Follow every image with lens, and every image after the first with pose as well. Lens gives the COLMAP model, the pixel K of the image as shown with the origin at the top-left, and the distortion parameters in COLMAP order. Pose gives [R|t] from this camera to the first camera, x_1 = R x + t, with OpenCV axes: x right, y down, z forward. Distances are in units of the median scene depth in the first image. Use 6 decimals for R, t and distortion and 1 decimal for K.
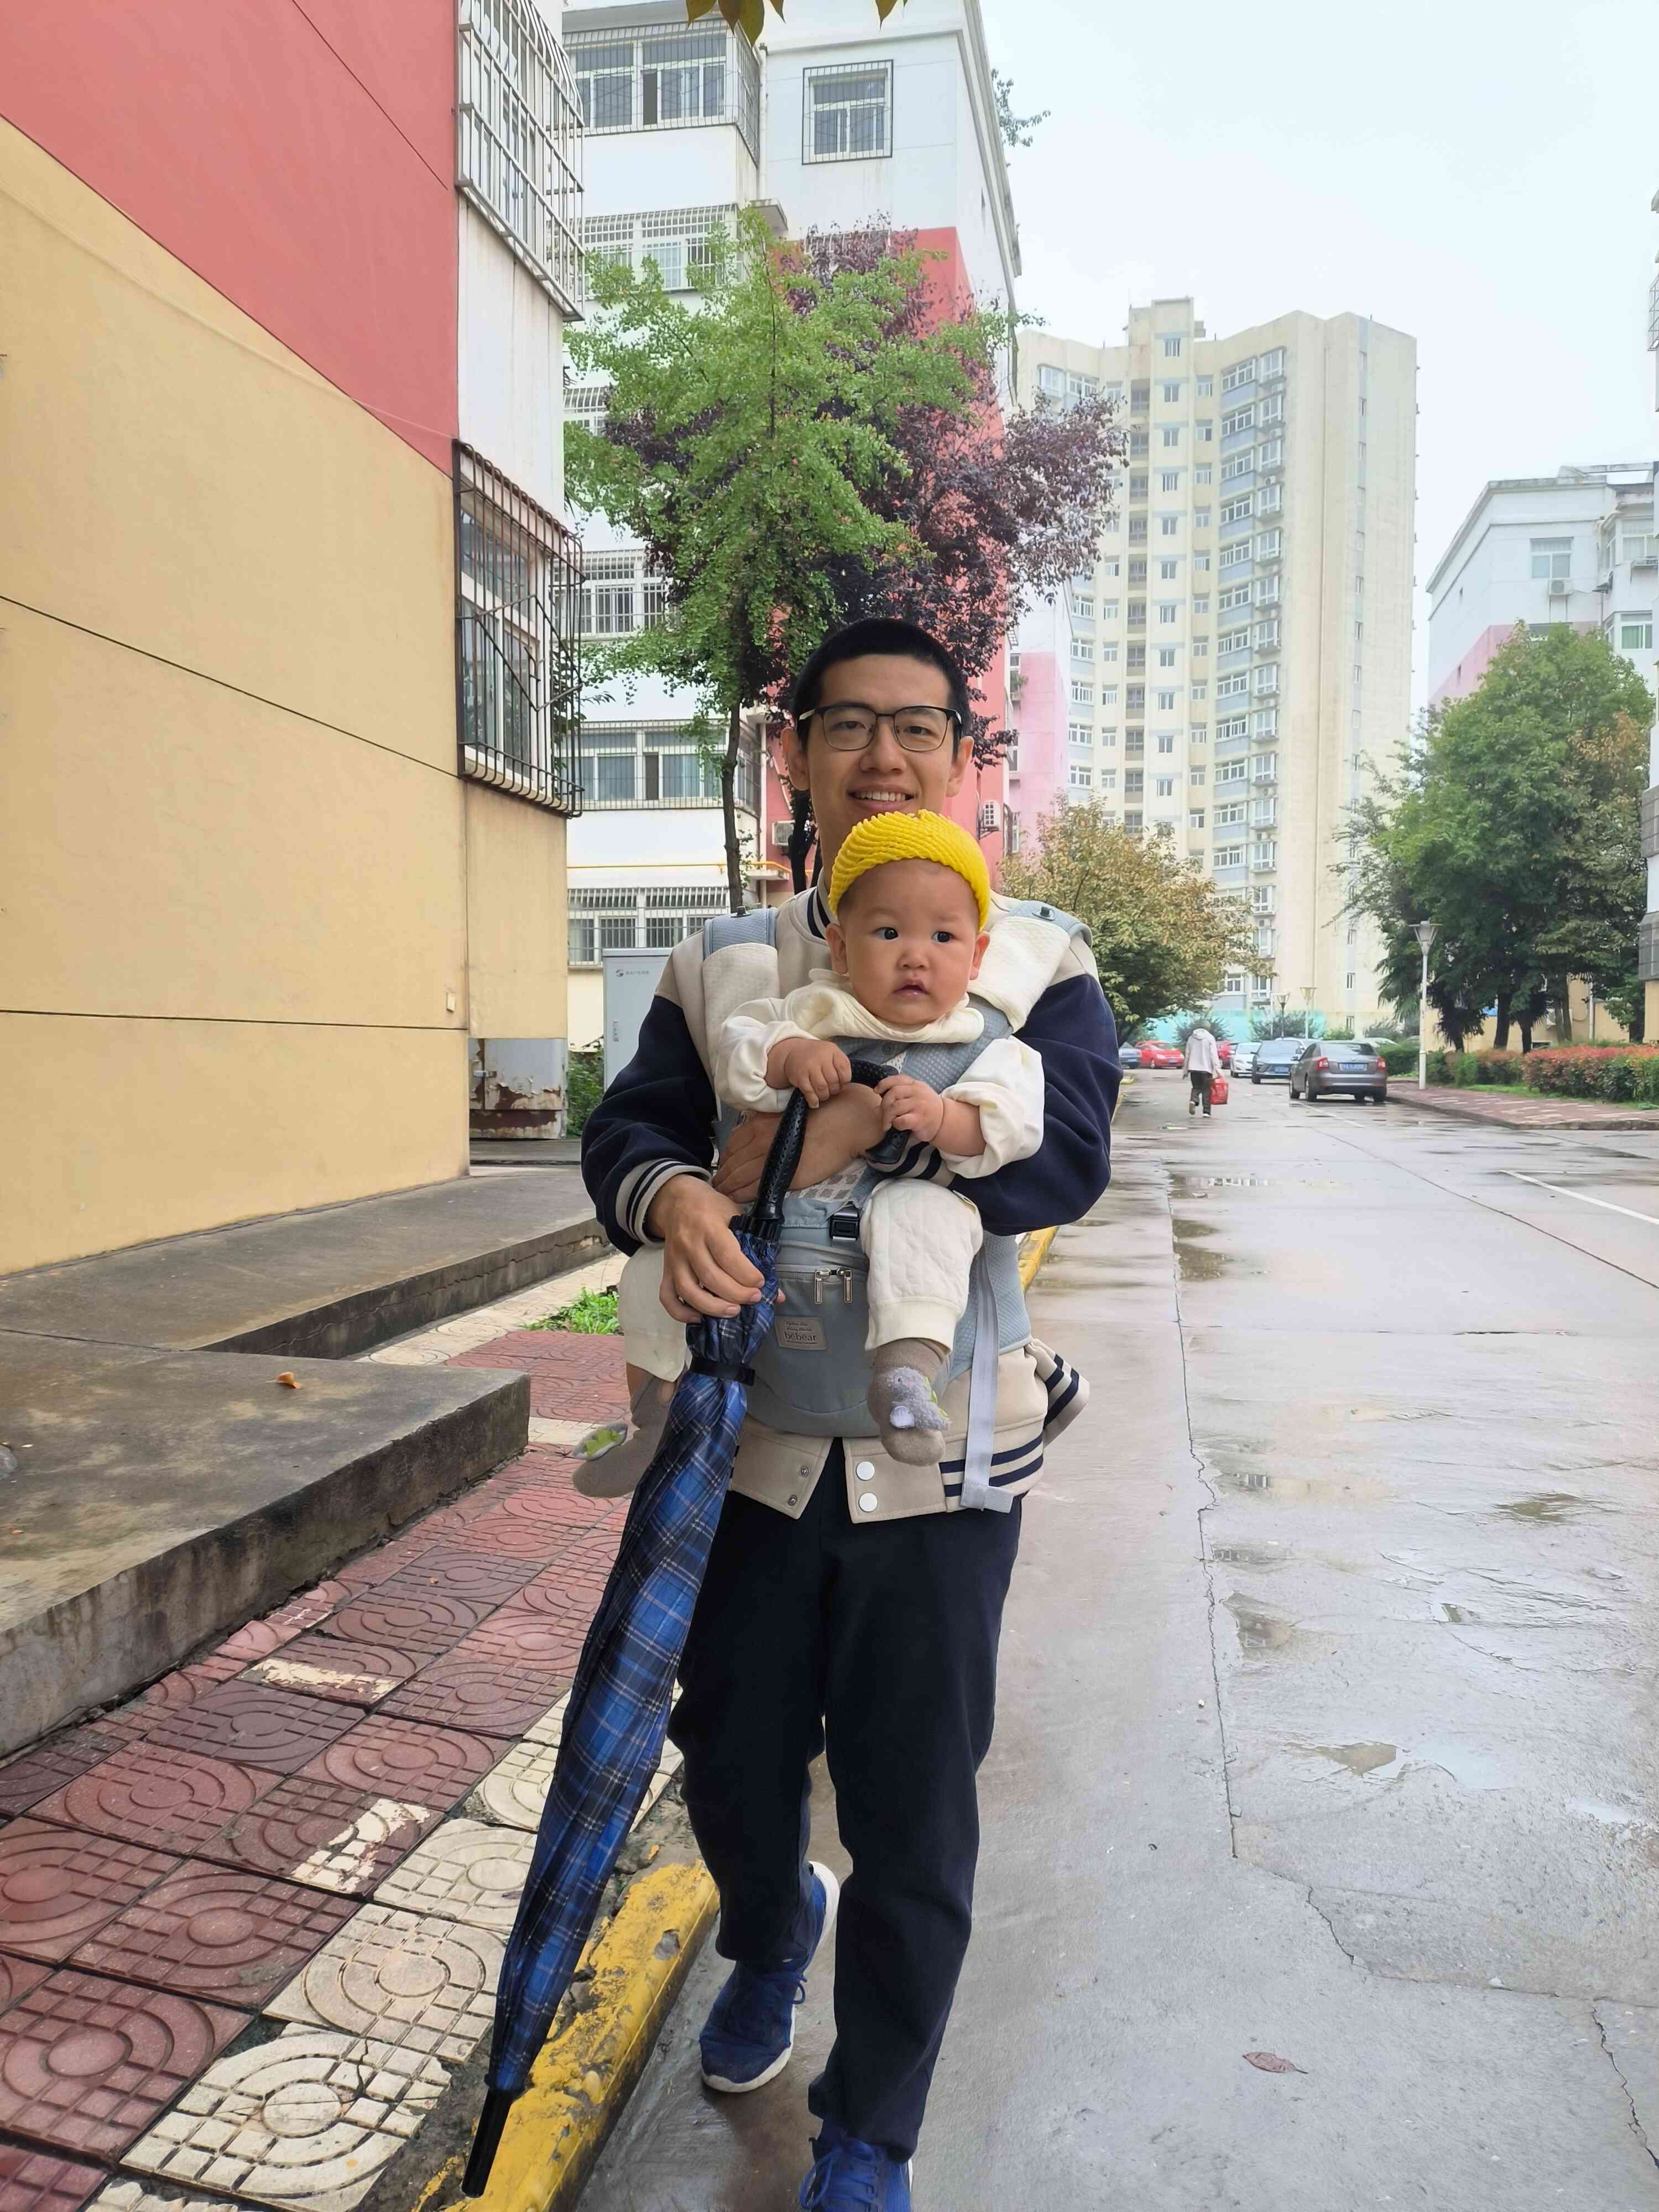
lens RADIAL K [[1634.7, 0, 817.0], [0, 1634.7, 1146.8], [0, 0, 1]] dist [0.050389, -0.075788]
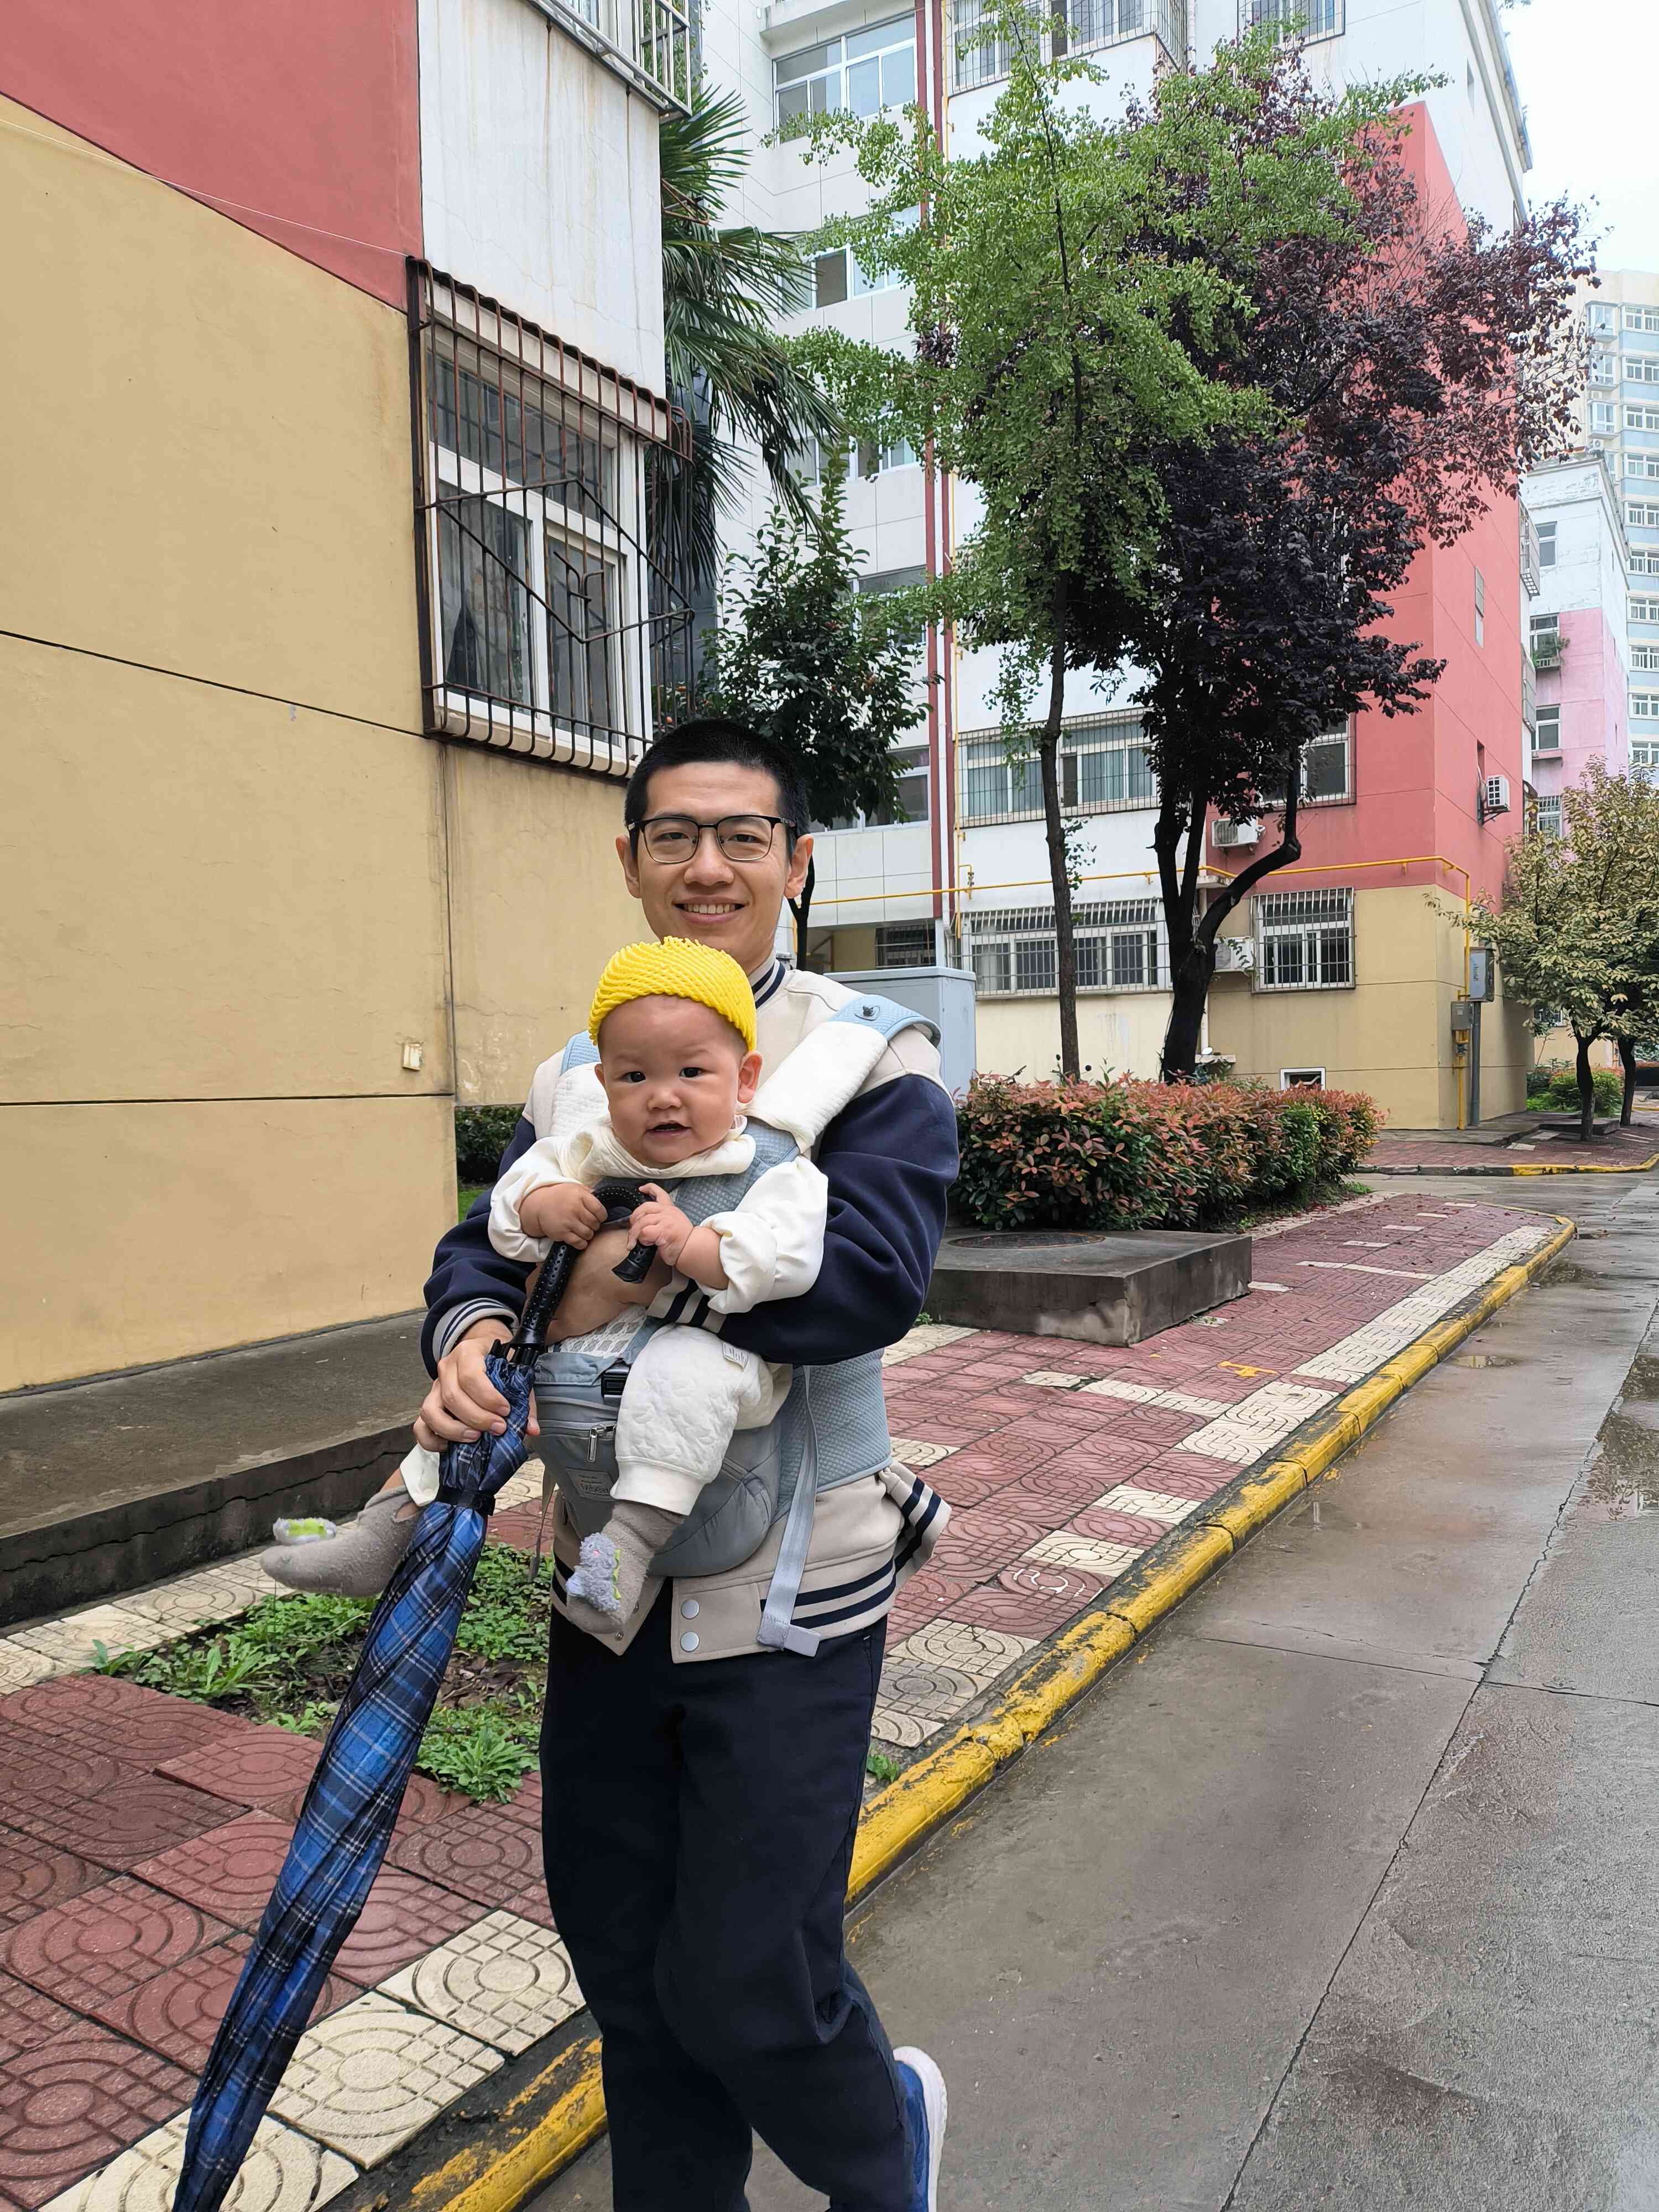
lens RADIAL K [[1634.7, 0, 817.0], [0, 1634.7, 1146.8], [0, 0, 1]] dist [0.050389, -0.075788]
pose [[0.949273, -0.008892, -0.314328, 0.141880], [0.003260, 0.999825, -0.018437, -0.032403], [0.314437, 0.016477, 0.949135, 0.346014]]
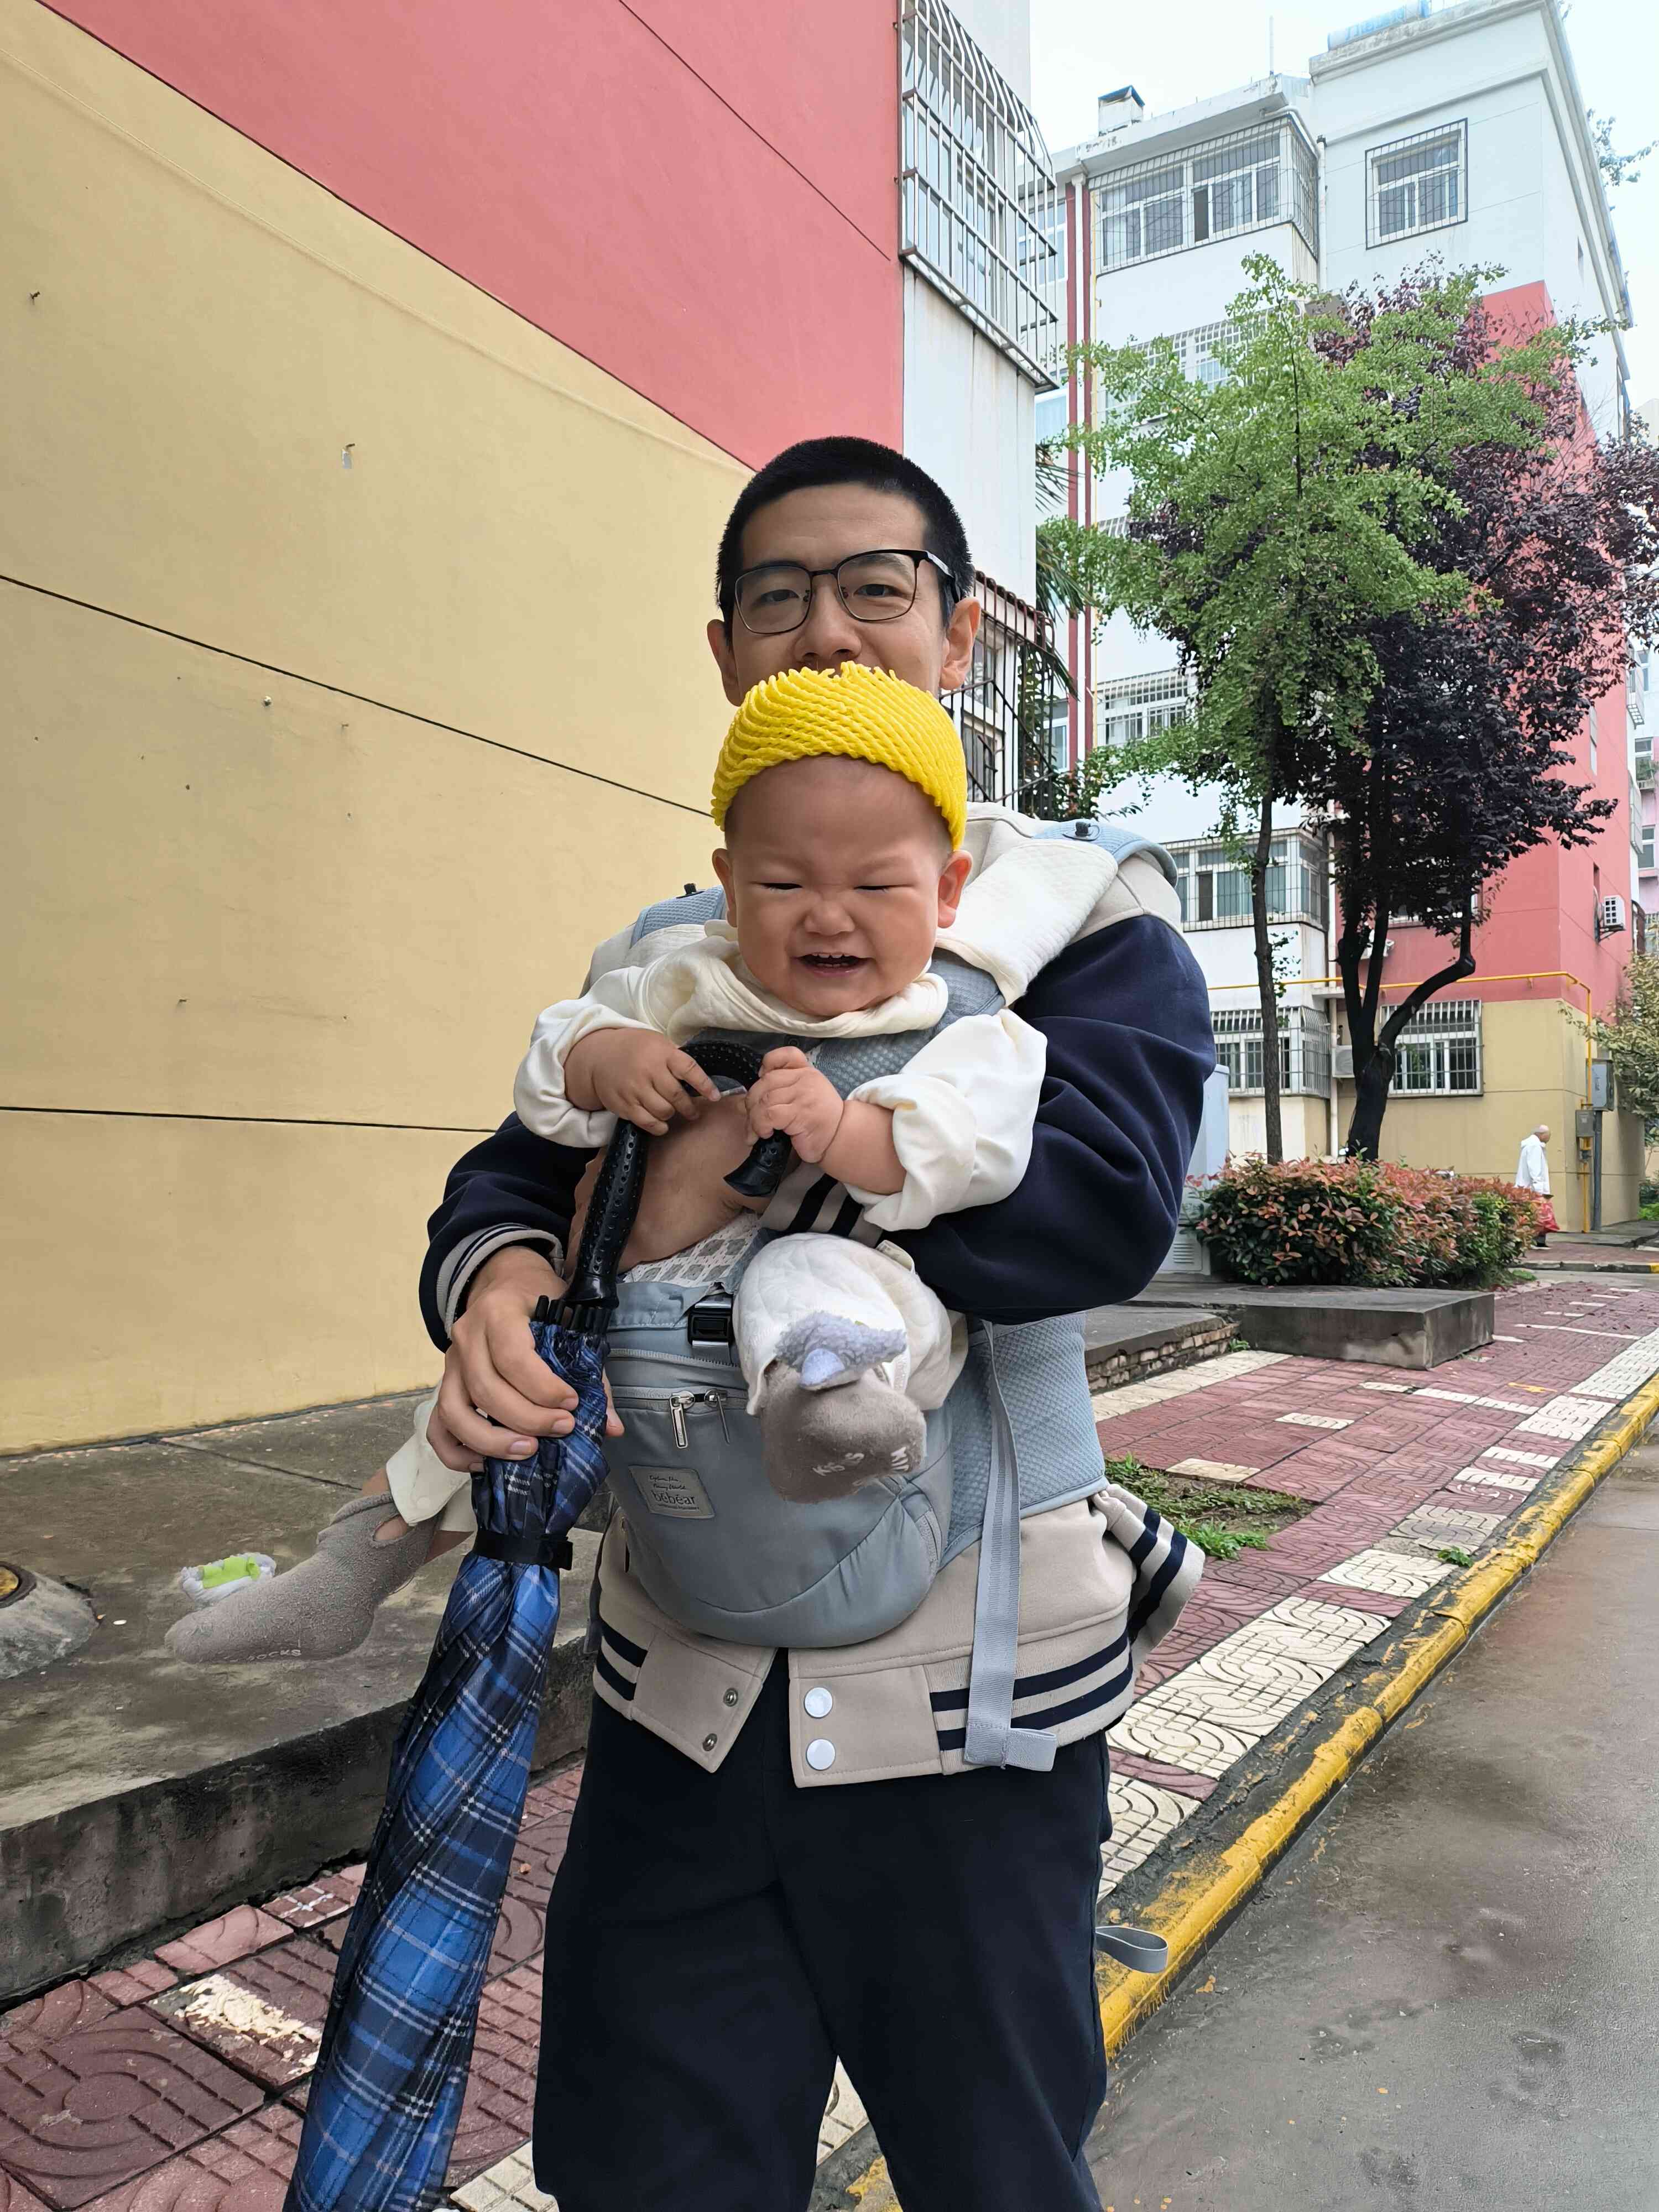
lens RADIAL K [[1650.5, 0, 777.4], [0, 1650.5, 1150.9], [0, 0, 1]] dist [0.034289, -0.072615]
pose [[0.931286, -0.010283, -0.364144, 0.047518], [-0.019808, 0.996693, -0.078806, 0.002036], [0.363750, 0.080604, 0.928003, 0.118308]]
